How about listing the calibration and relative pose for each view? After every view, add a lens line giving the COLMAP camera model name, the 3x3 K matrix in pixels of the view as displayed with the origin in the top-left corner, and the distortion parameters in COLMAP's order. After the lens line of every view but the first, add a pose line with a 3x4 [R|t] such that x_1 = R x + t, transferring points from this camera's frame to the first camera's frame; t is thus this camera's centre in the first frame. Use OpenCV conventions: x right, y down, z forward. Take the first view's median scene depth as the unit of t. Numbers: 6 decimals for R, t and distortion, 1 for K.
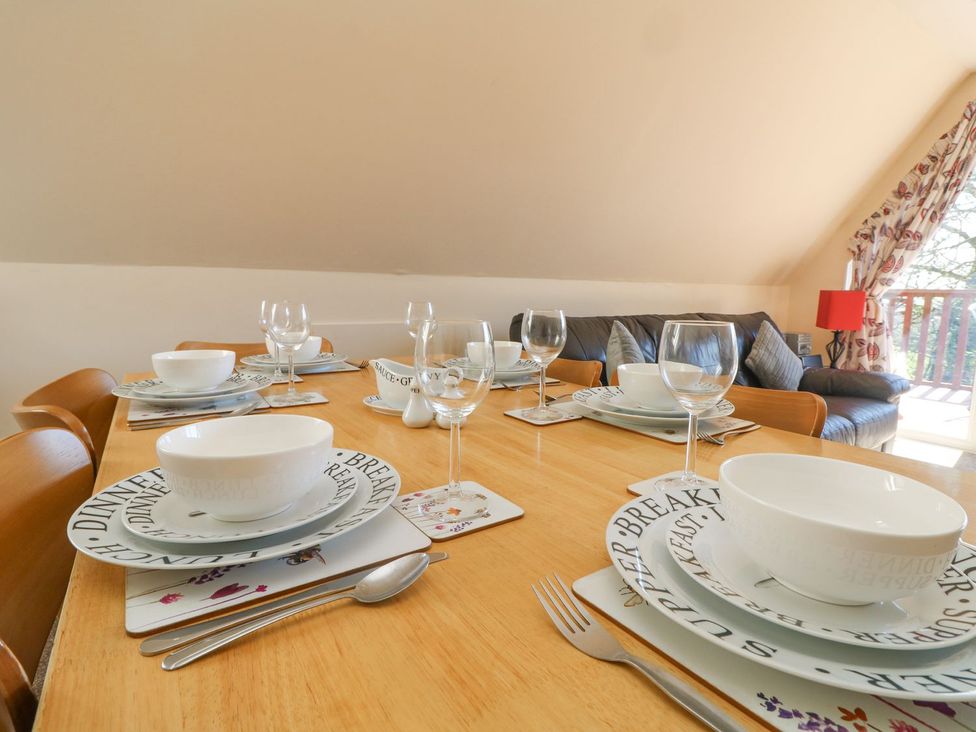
lens RADIAL K [[505.5, 0, 488.5], [0, 505.5, 359.3], [0, 0, 1]] dist [-0.005284, -0.010666]
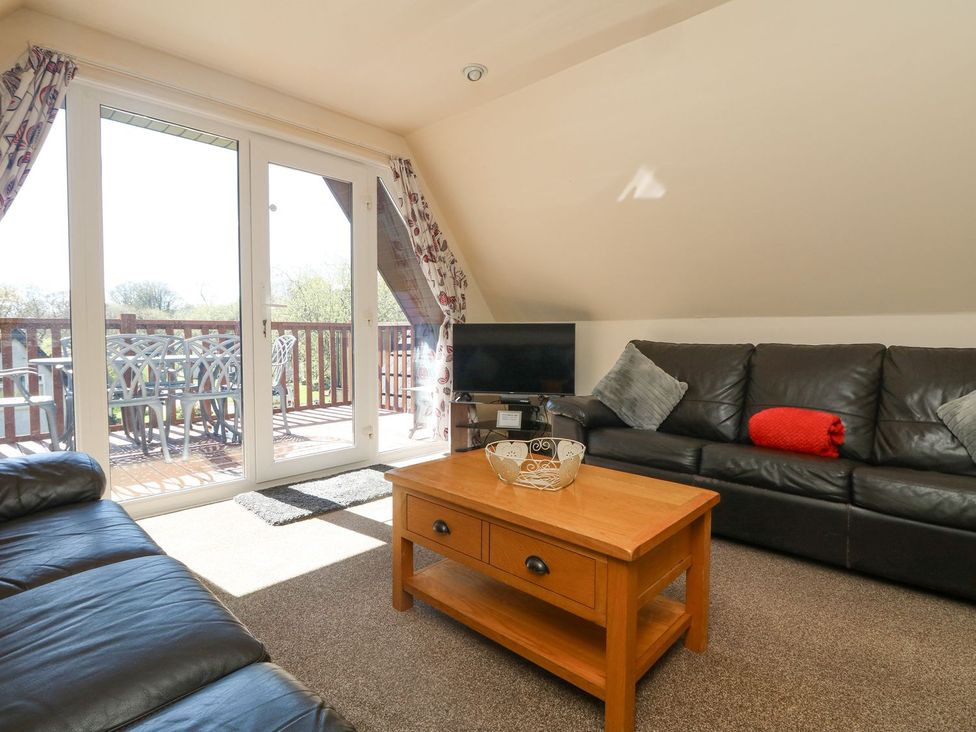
lens RADIAL K [[505.5, 0, 496.1], [0, 505.5, 368.5], [0, 0, 1]] dist [-0.005284, -0.010666]
pose [[-0.238166, -0.076896, 0.968176, 0.094280], [0.121004, 0.986744, 0.108137, -0.058015], [-0.963657, 0.142908, -0.225704, 0.525136]]
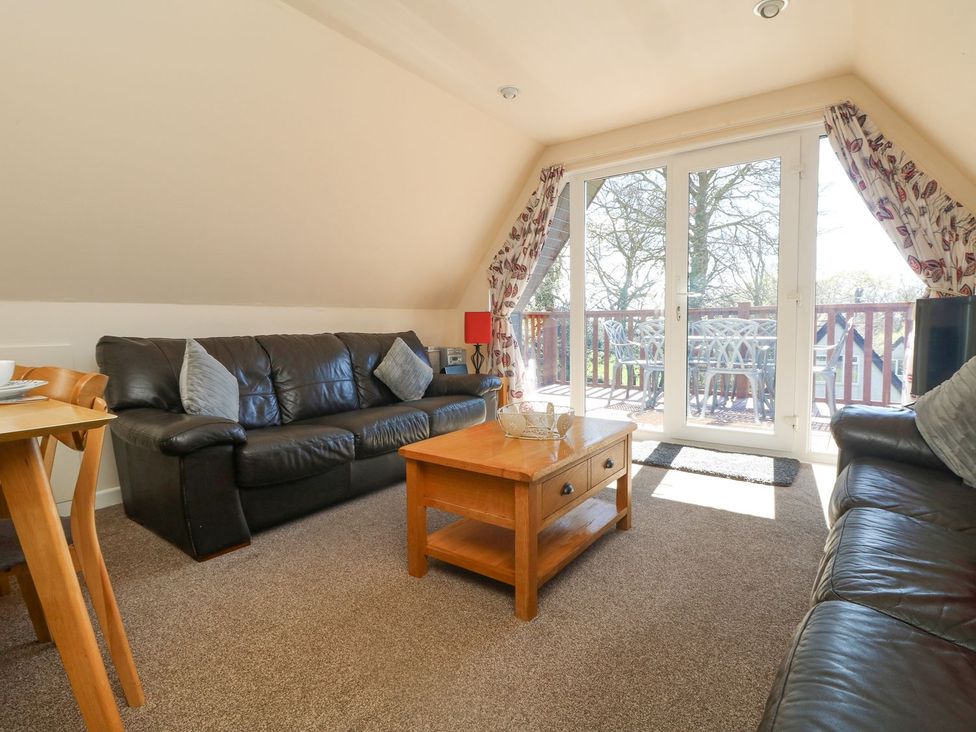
lens RADIAL K [[505.0, 0, 489.1], [0, 505.0, 362.8], [0, 0, 1]] dist [-0.009878, -0.007019]
pose [[0.937192, -0.050255, 0.345174, 0.302875], [0.068773, 0.996764, -0.041605, 0.043019], [-0.341967, 0.062731, 0.937616, -0.171027]]
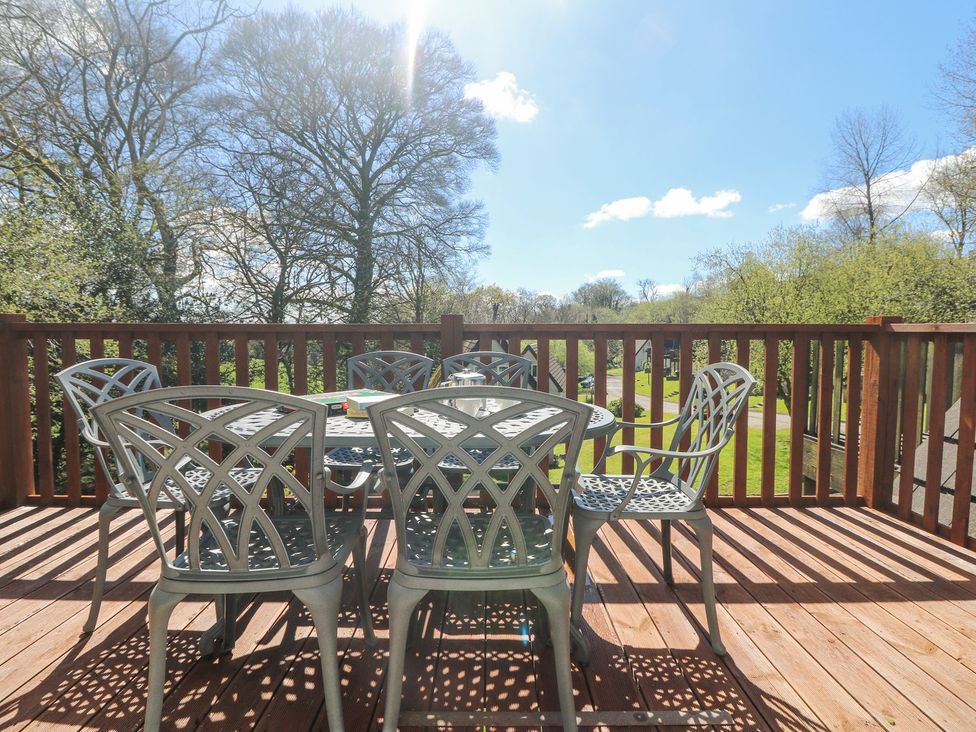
lens RADIAL K [[506.3, 0, 487.8], [0, 506.3, 357.2], [0, 0, 1]] dist [-0.002500, -0.000302]
pose [[0.552500, -0.056908, 0.831568, 1.113173], [0.112105, 0.993675, -0.006482, -0.103922], [-0.825940, 0.096804, 0.555385, 0.682753]]
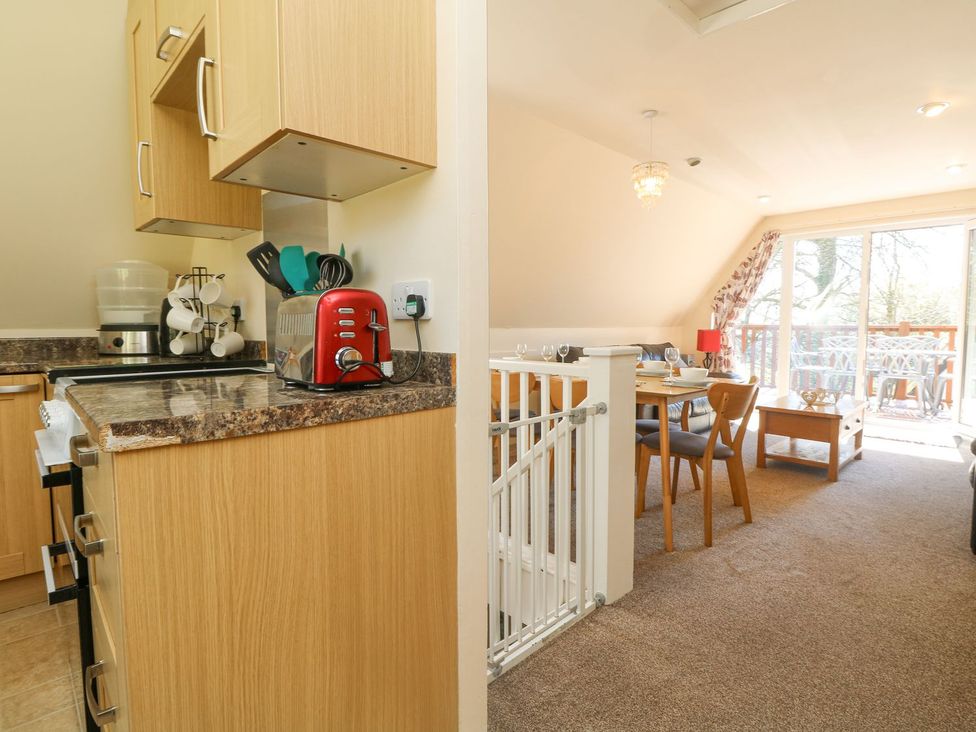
lens RADIAL K [[505.5, 0, 490.0], [0, 505.5, 359.8], [0, 0, 1]] dist [-0.005284, -0.010666]
pose [[0.984147, -0.021564, 0.176039, -0.393796], [0.031925, 0.997907, -0.056236, 0.047000], [-0.174458, 0.060965, 0.982776, -0.641948]]
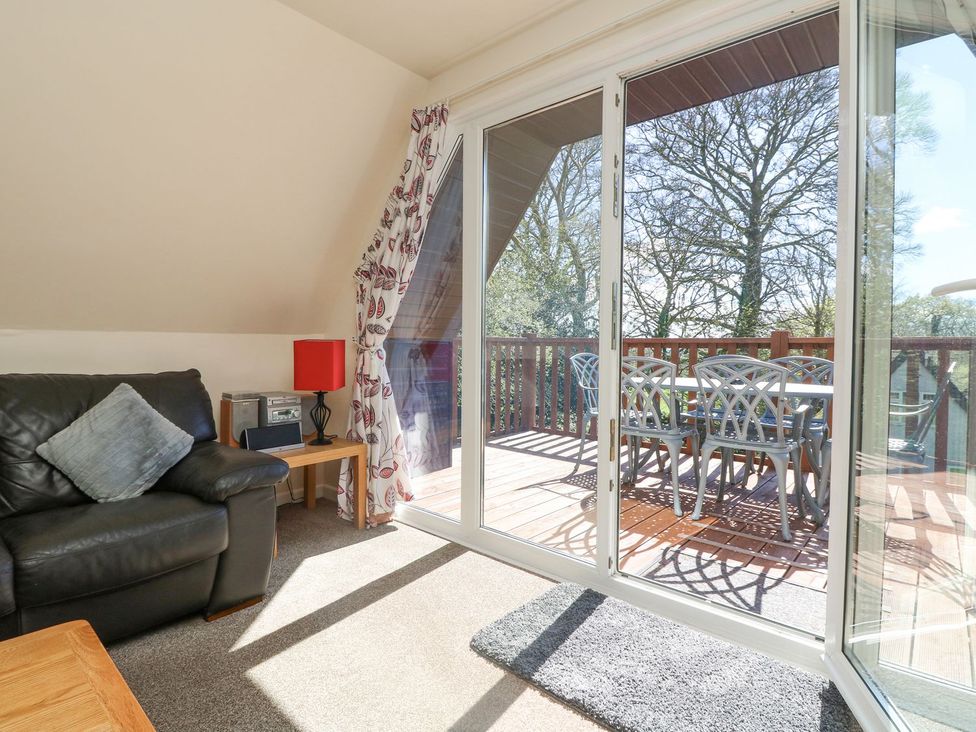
lens RADIAL K [[505.5, 0, 488.1], [0, 505.5, 360.9], [0, 0, 1]] dist [-0.005284, -0.010666]
pose [[0.966393, -0.011293, 0.256821, 0.772619], [0.035803, 0.995211, -0.090960, -0.023761], [-0.254563, 0.097098, 0.962169, 0.183043]]
